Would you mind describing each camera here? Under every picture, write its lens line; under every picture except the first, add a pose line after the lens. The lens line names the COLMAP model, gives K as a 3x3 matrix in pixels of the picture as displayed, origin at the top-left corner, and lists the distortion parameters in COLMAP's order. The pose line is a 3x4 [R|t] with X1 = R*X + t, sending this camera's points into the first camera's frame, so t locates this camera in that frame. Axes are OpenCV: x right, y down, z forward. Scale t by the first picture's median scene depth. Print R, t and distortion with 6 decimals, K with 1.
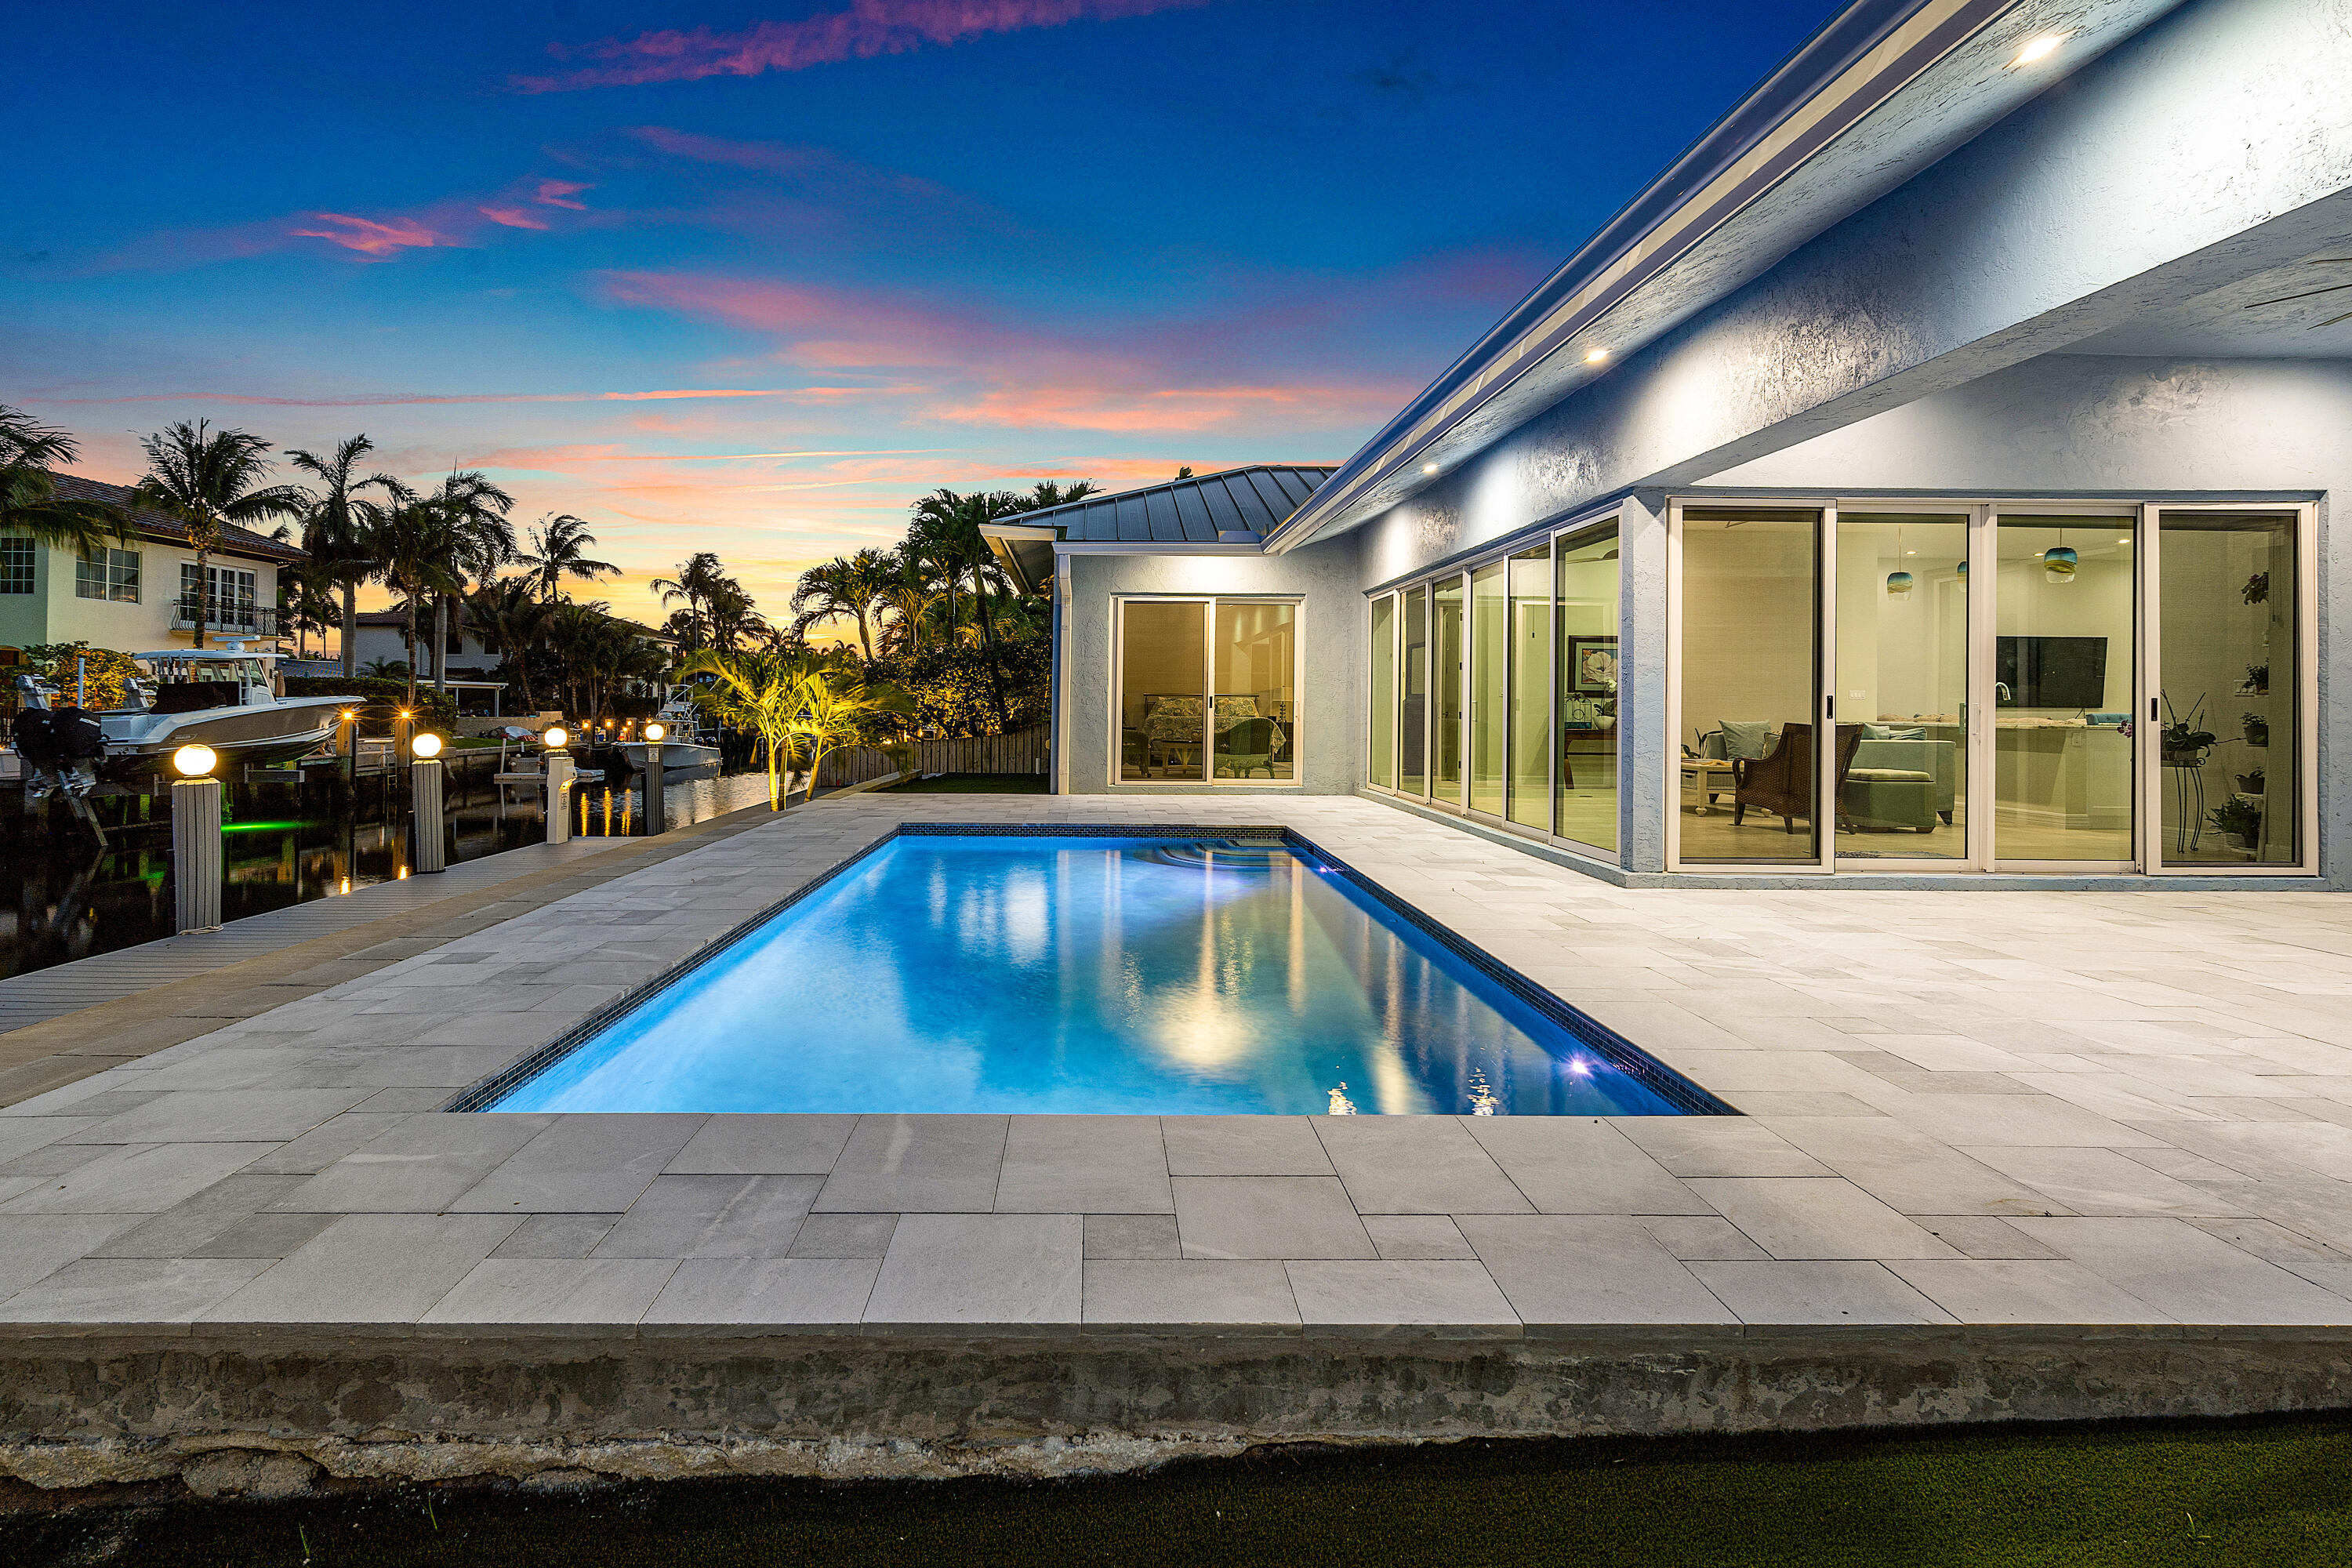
lens RADIAL K [[1069.4, 0, 1152.3], [0, 1069.4, 704.2], [0, 0, 1]] dist [-0.000564, 0.000274]
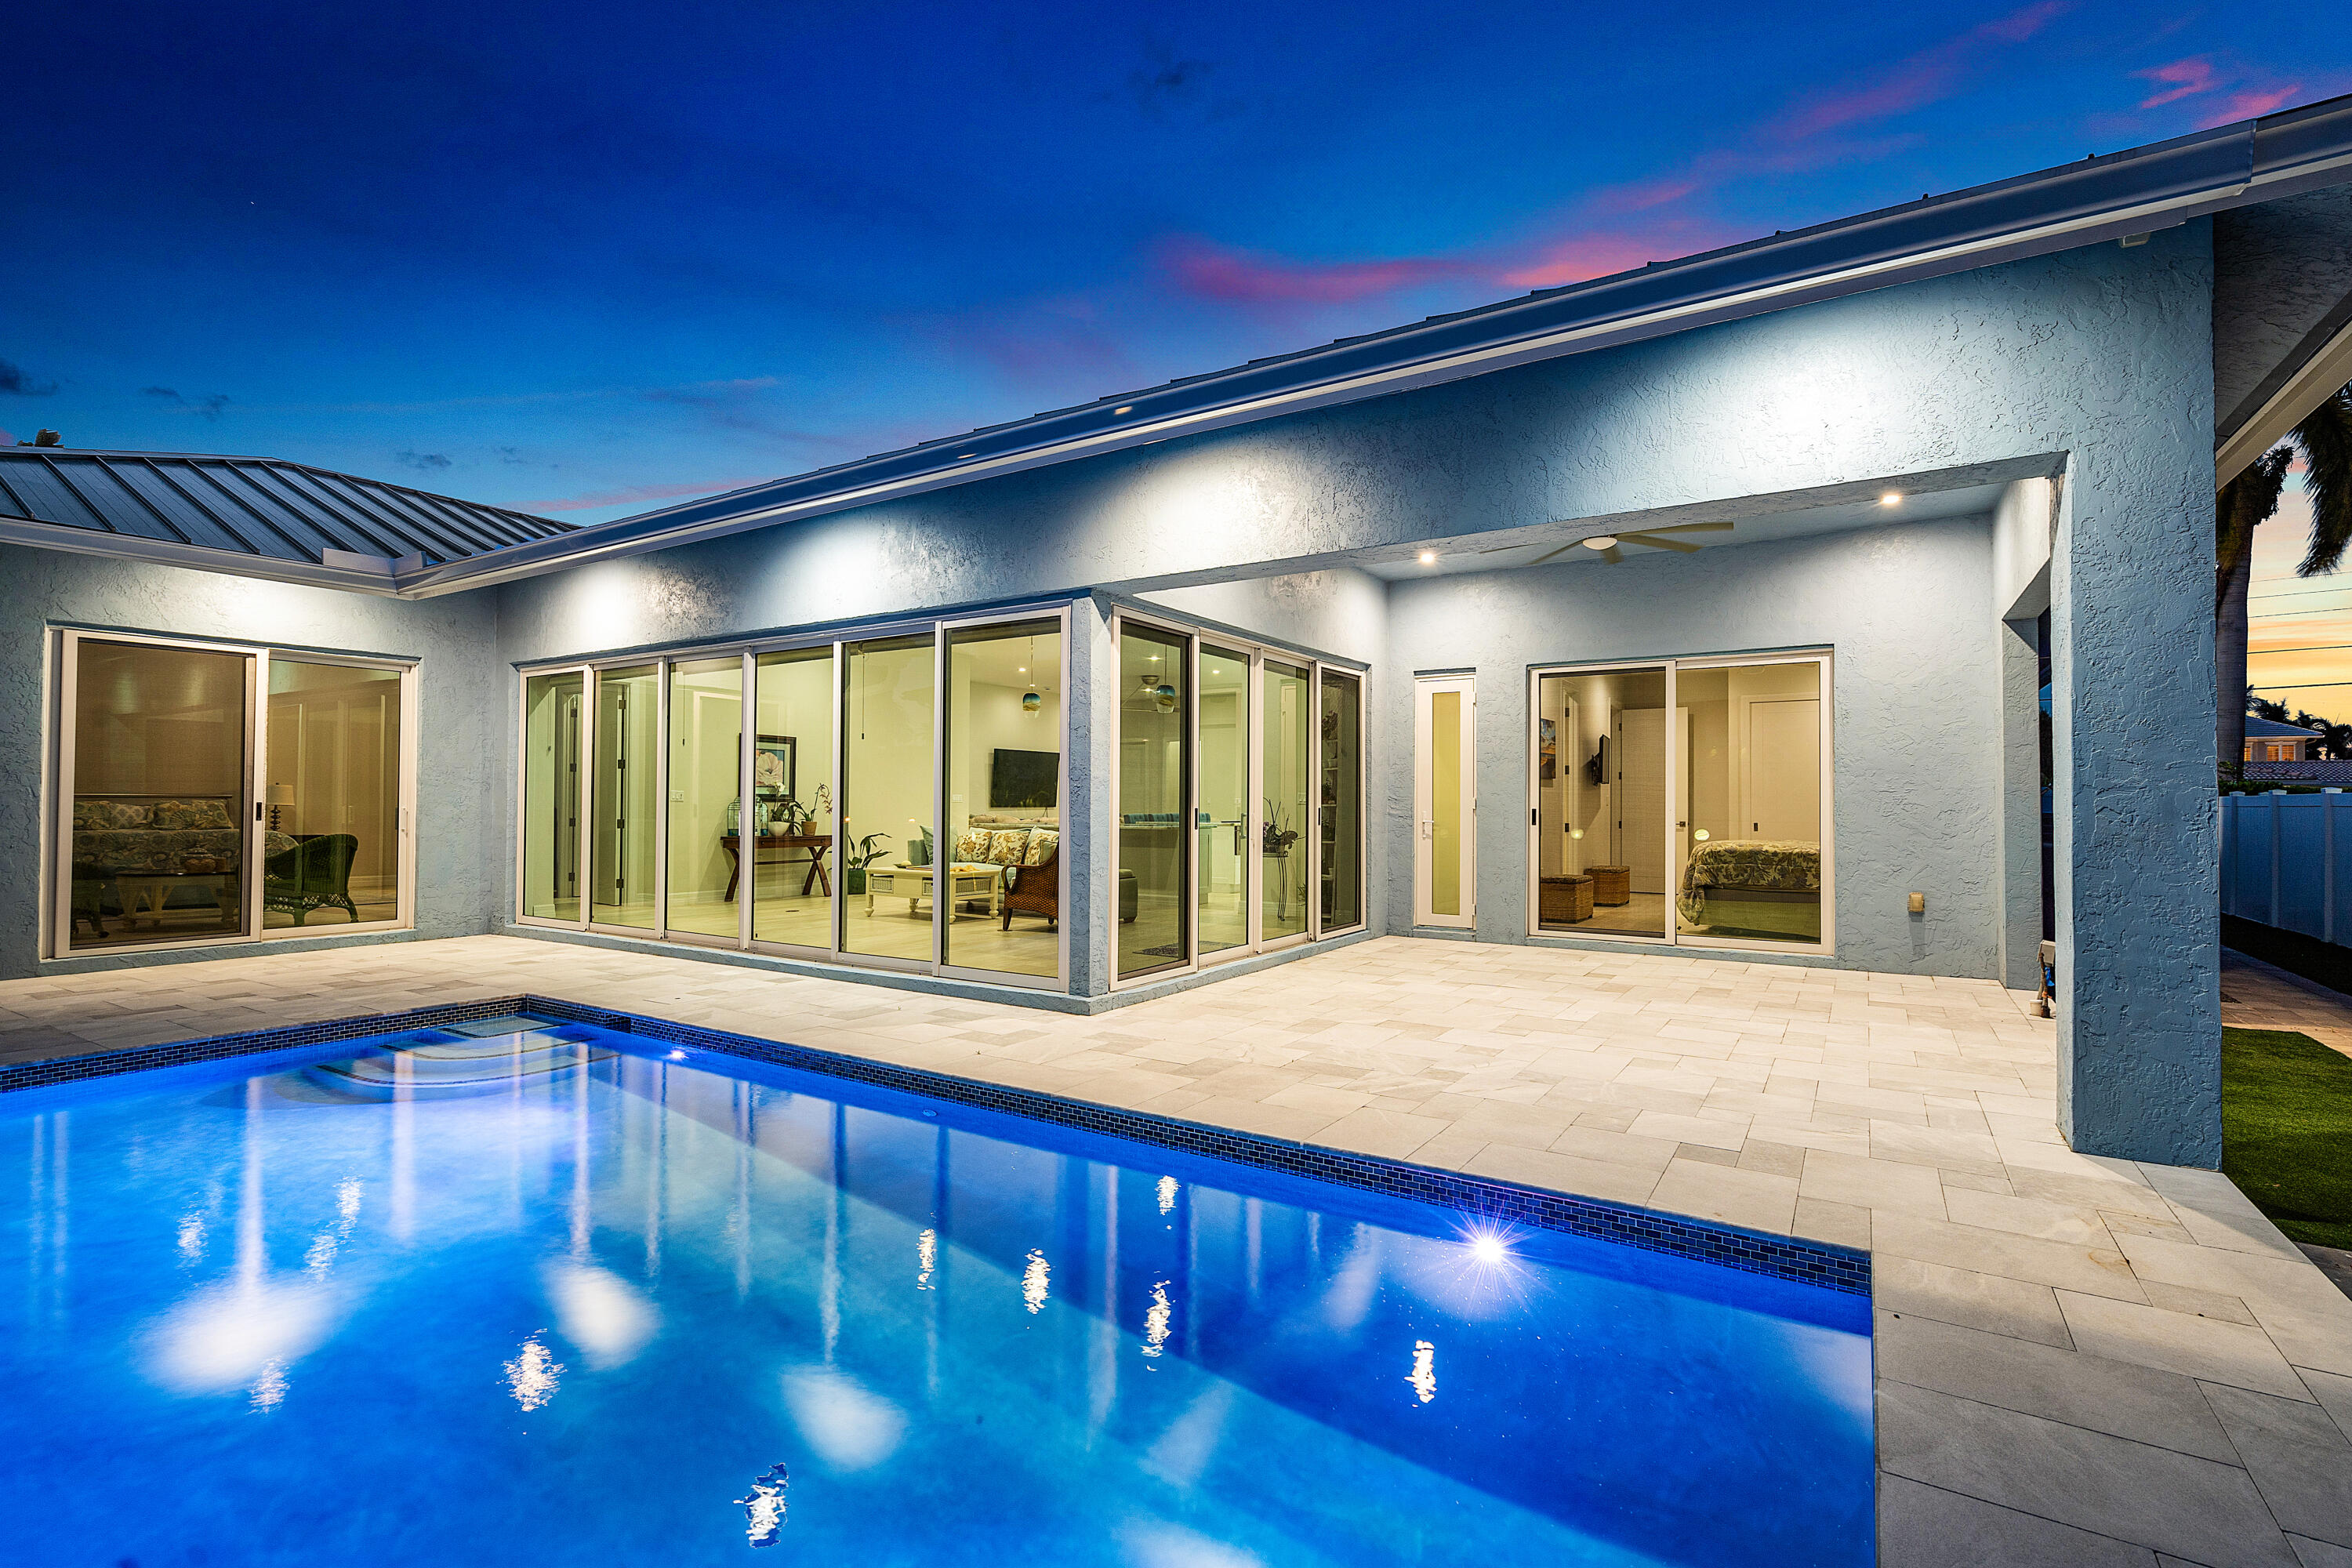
lens RADIAL K [[1070.6, 0, 1118.2], [0, 1070.6, 789.6], [0, 0, 1]] dist [-0.001295, 0.000045]
pose [[0.605935, 0.005886, 0.795492, -0.094711], [0.001144, 0.999965, -0.008270, -0.005922], [-0.795513, 0.005921, 0.605907, 0.133527]]
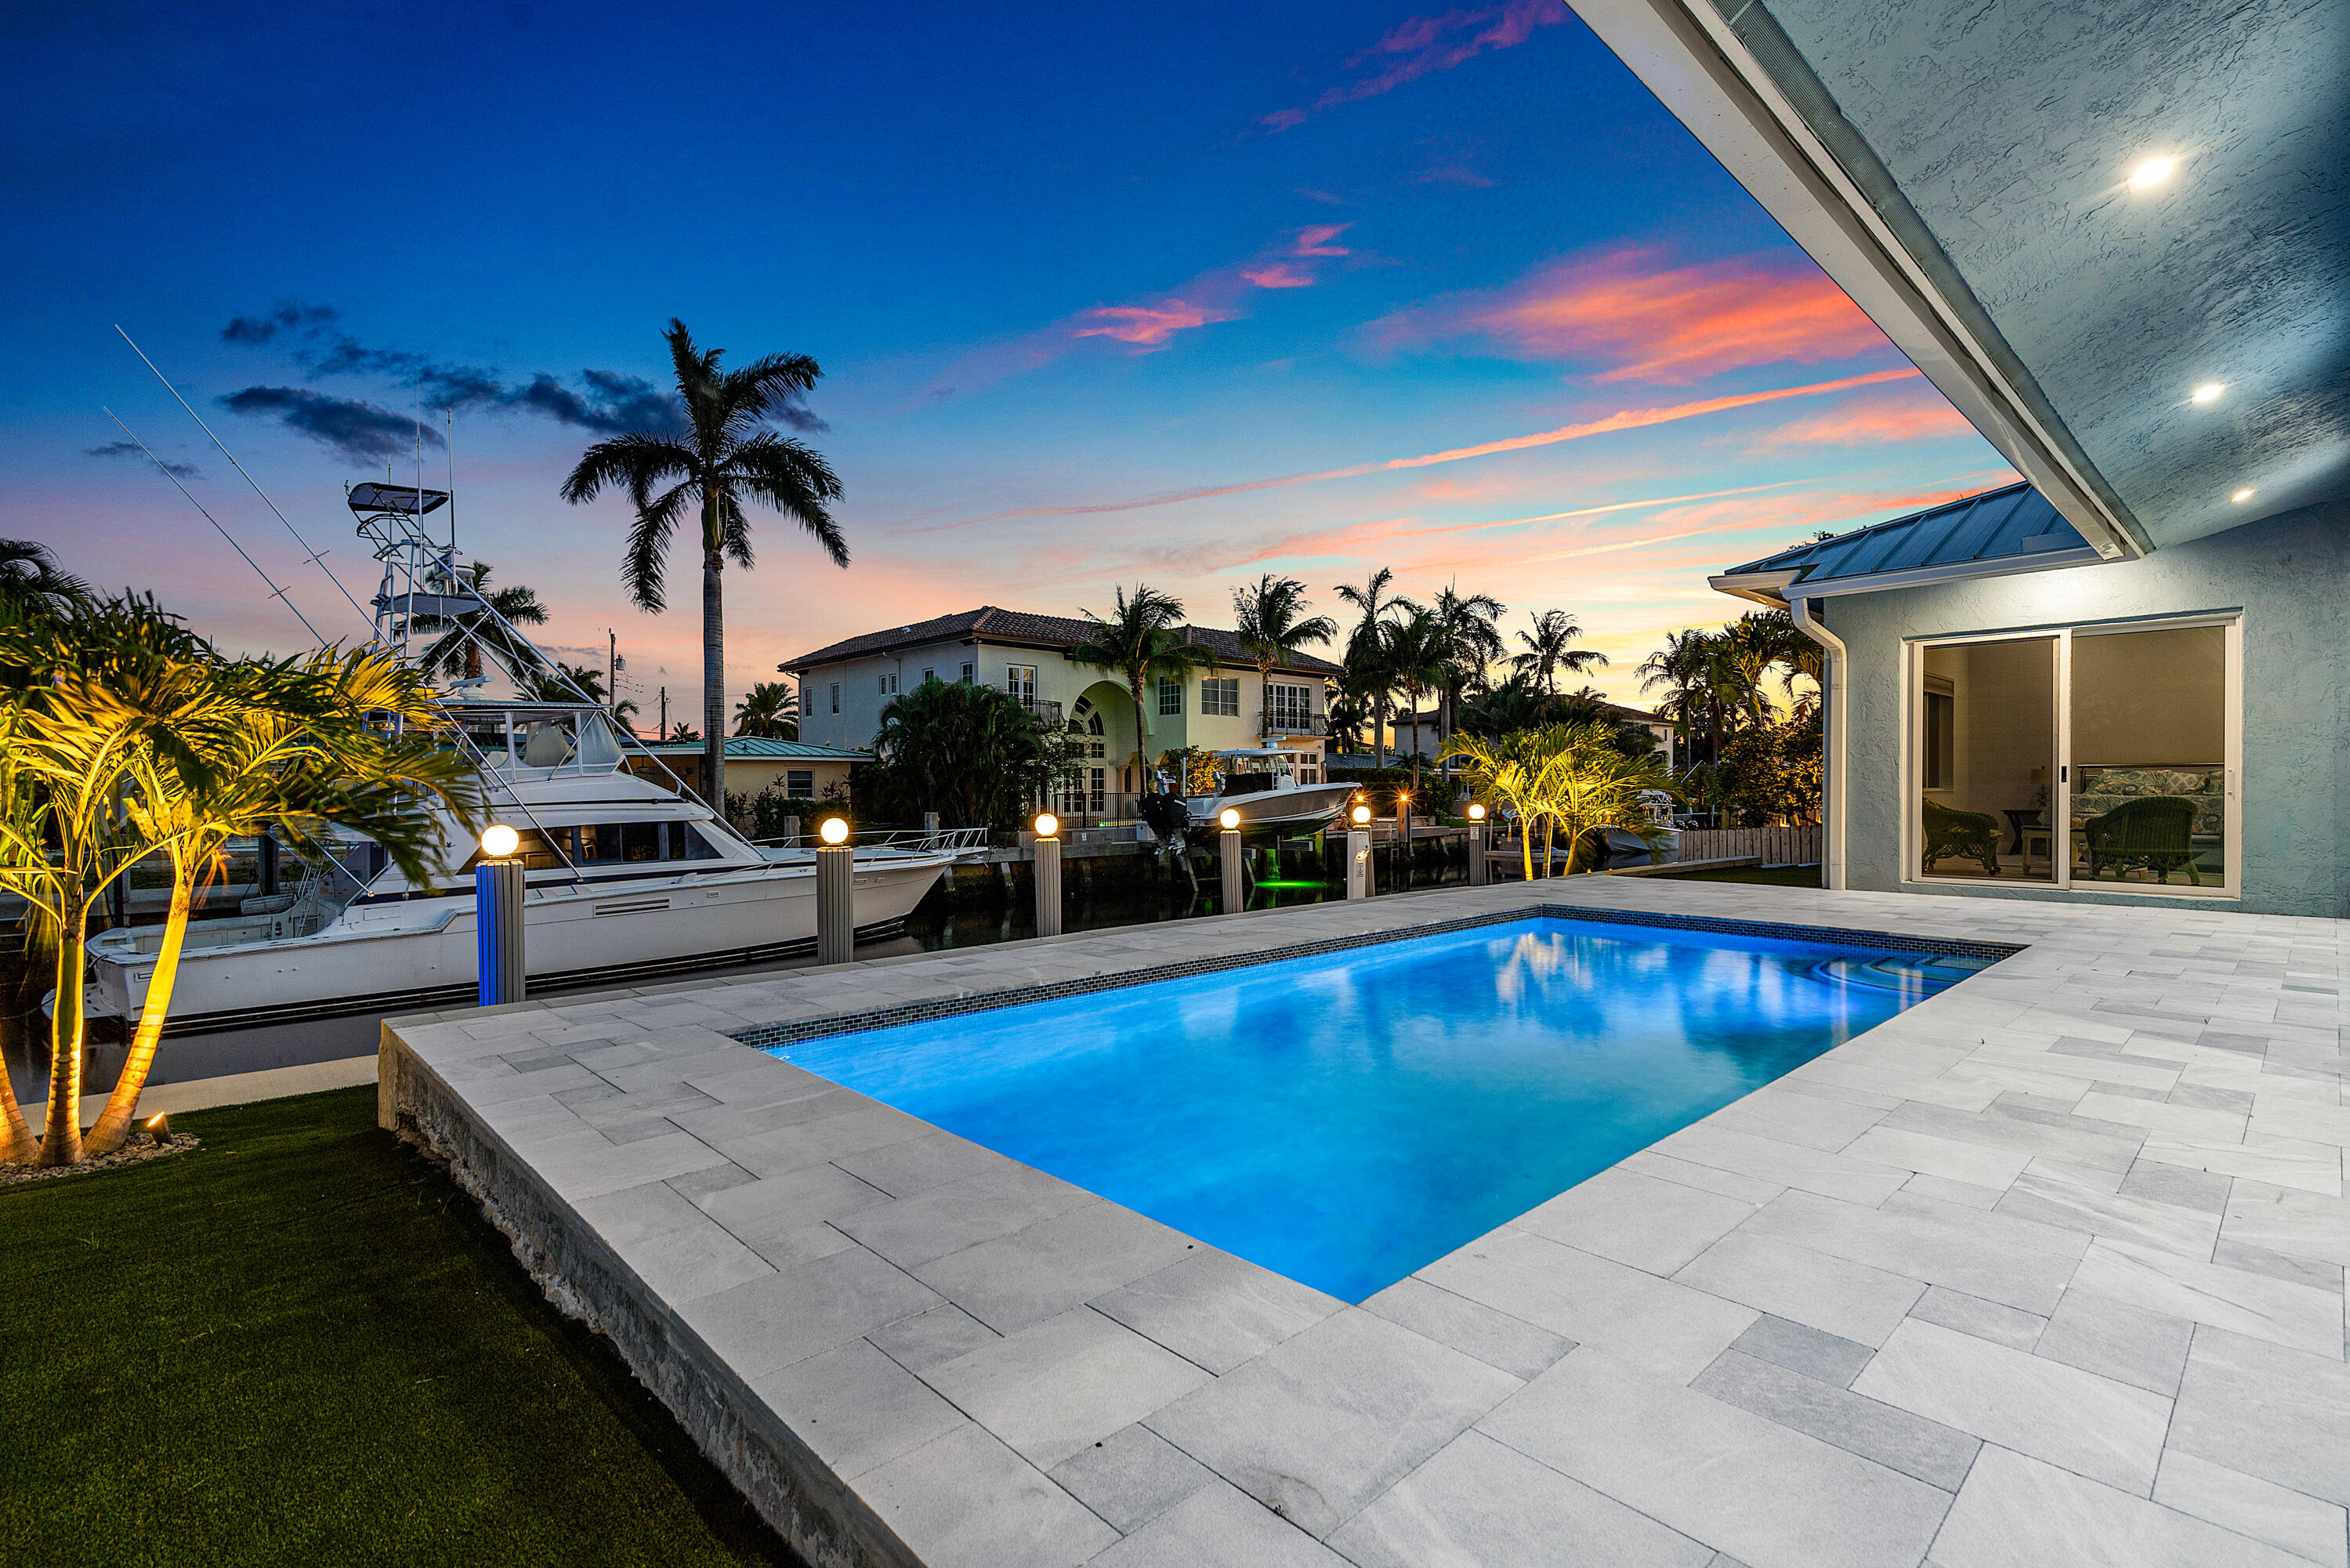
lens RADIAL K [[1118.7, 0, 1272.5], [0, 1118.7, 790.4], [0, 0, 1]] dist [0.008585, 0.000322]
pose [[0.694074, -0.006711, -0.719872, 0.151931], [0.007890, 0.999967, -0.001715, 0.004155], [0.719860, -0.004489, 0.694105, 0.059466]]
